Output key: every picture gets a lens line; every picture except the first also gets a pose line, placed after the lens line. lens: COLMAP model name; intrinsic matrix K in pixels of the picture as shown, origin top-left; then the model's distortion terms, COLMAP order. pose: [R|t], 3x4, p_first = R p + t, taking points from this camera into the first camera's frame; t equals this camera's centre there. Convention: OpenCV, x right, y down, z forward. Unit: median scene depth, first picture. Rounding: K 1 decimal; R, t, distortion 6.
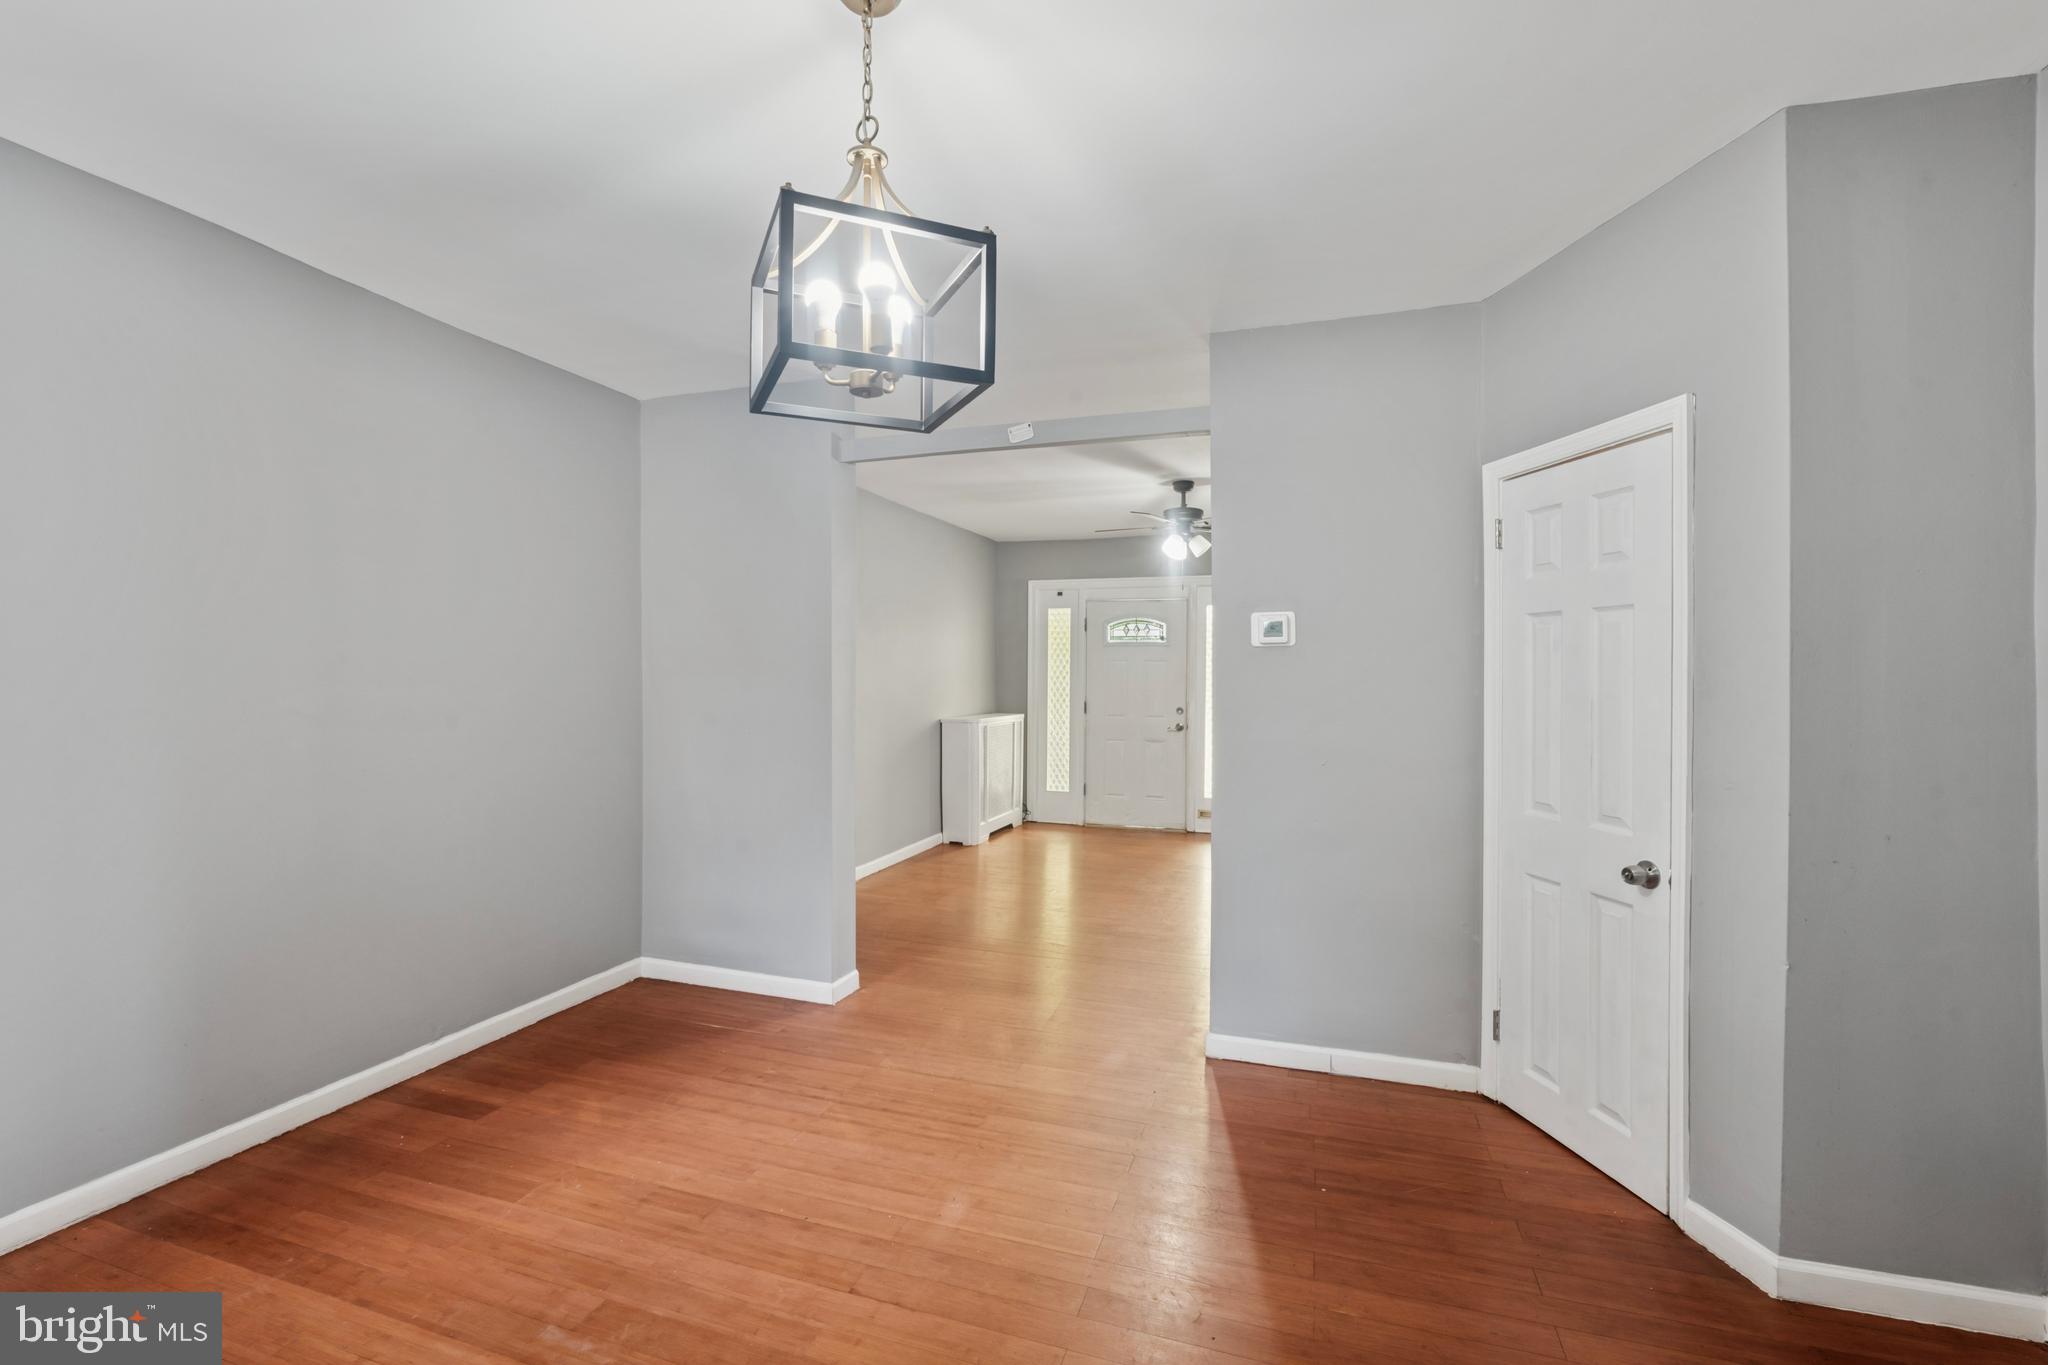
lens RADIAL K [[895.2, 0, 1019.1], [0, 895.2, 671.7], [0, 0, 1]] dist [0.001965, 0.000552]
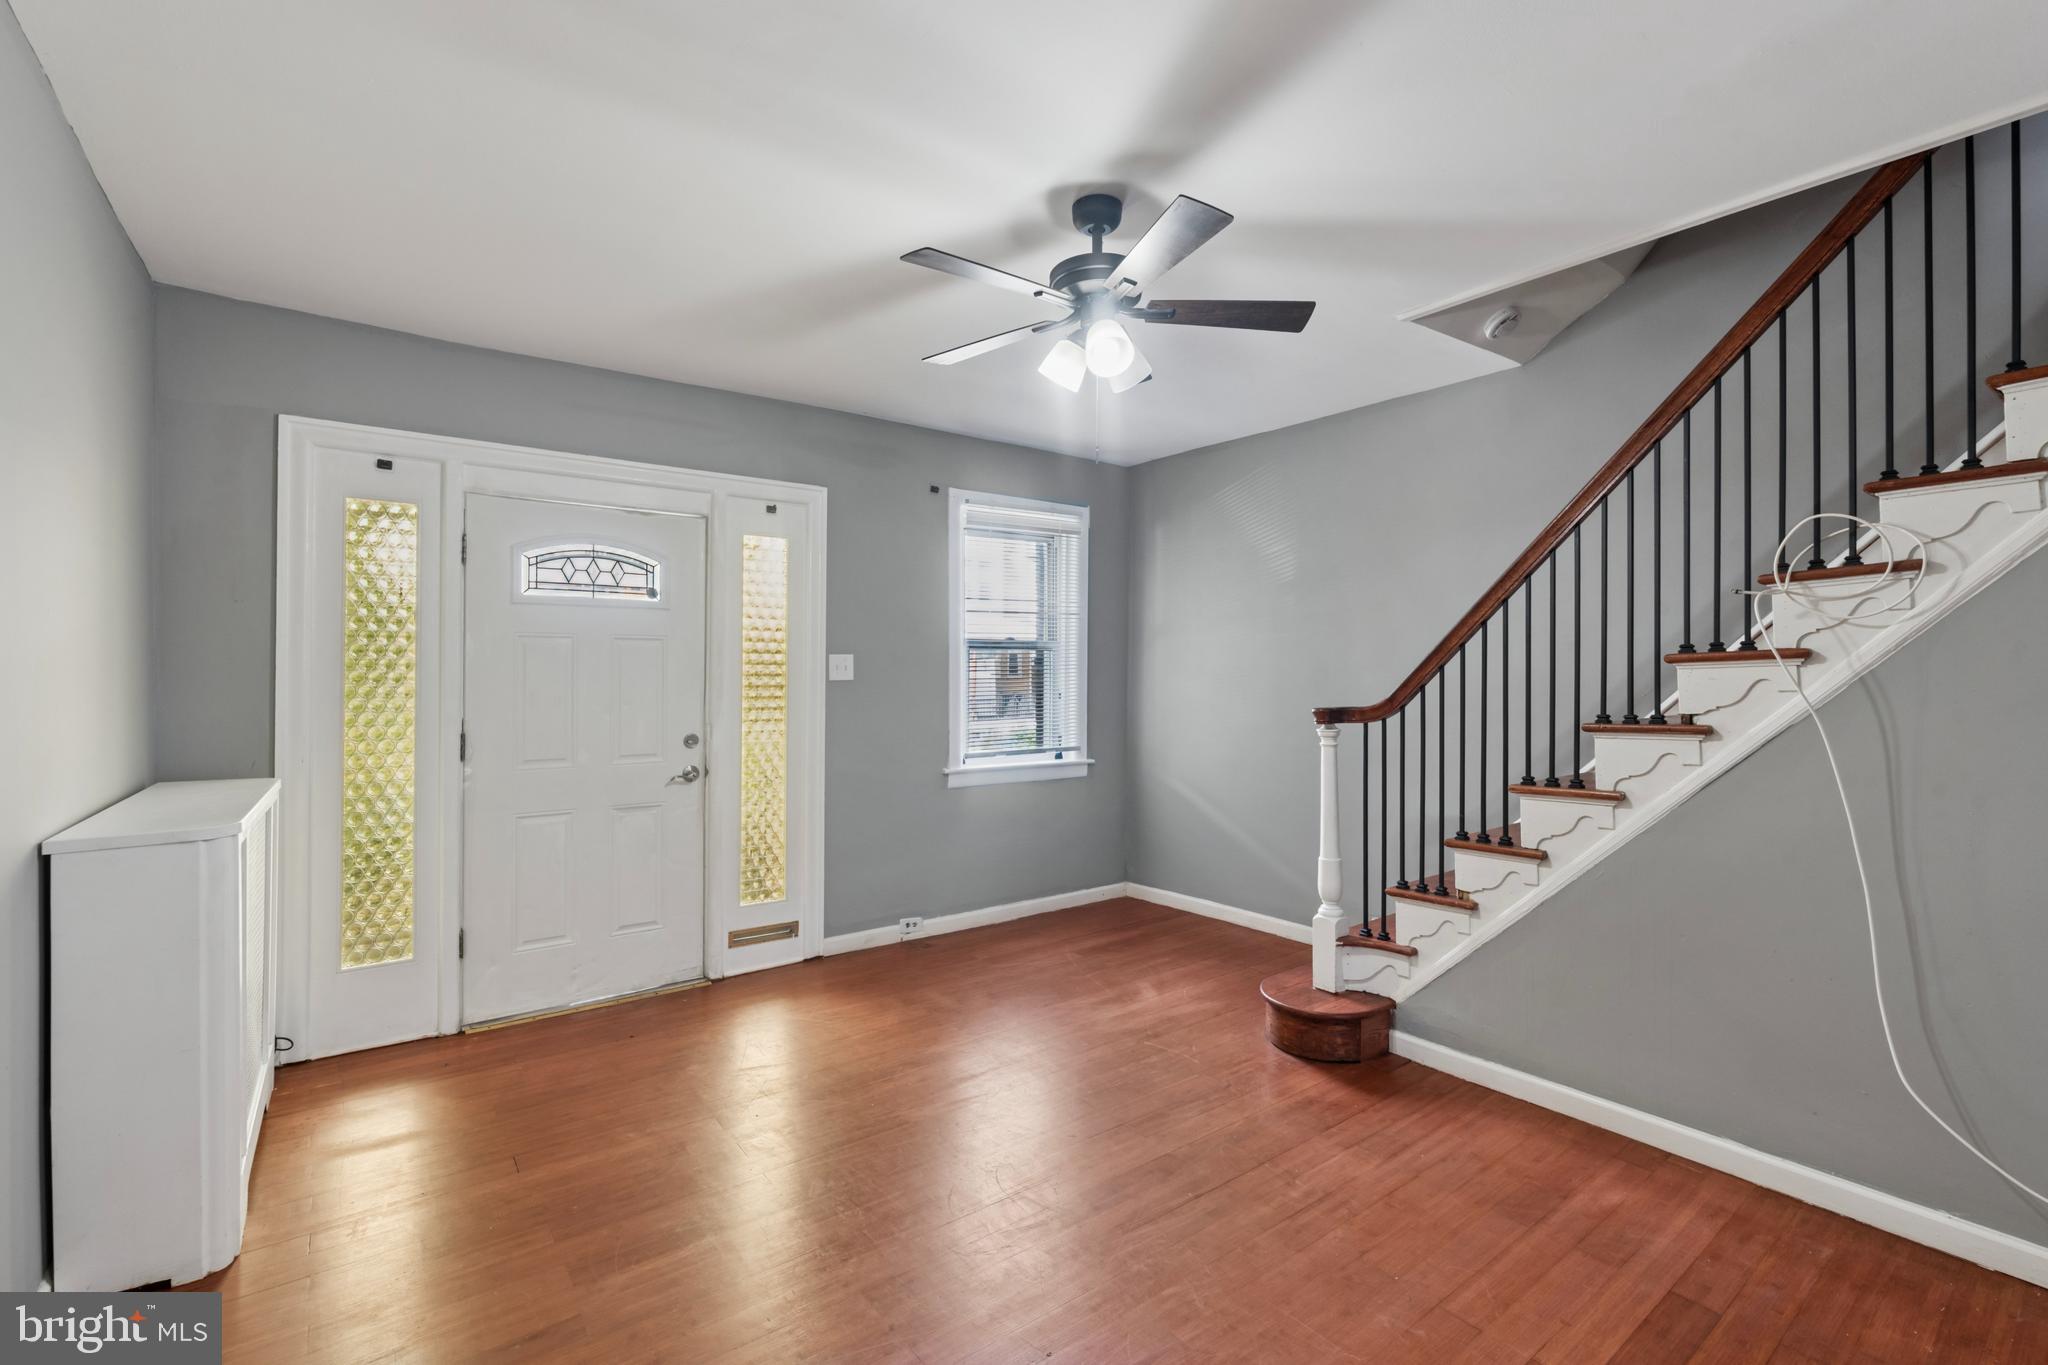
lens RADIAL K [[895.2, 0, 1019.1], [0, 895.2, 671.7], [0, 0, 1]] dist [0.001965, 0.000552]
pose [[0.567550, -0.005251, 0.823322, -0.125013], [0.006073, 0.999979, 0.002191, 0.004982], [-0.823317, 0.003756, 0.567570, 0.561180]]
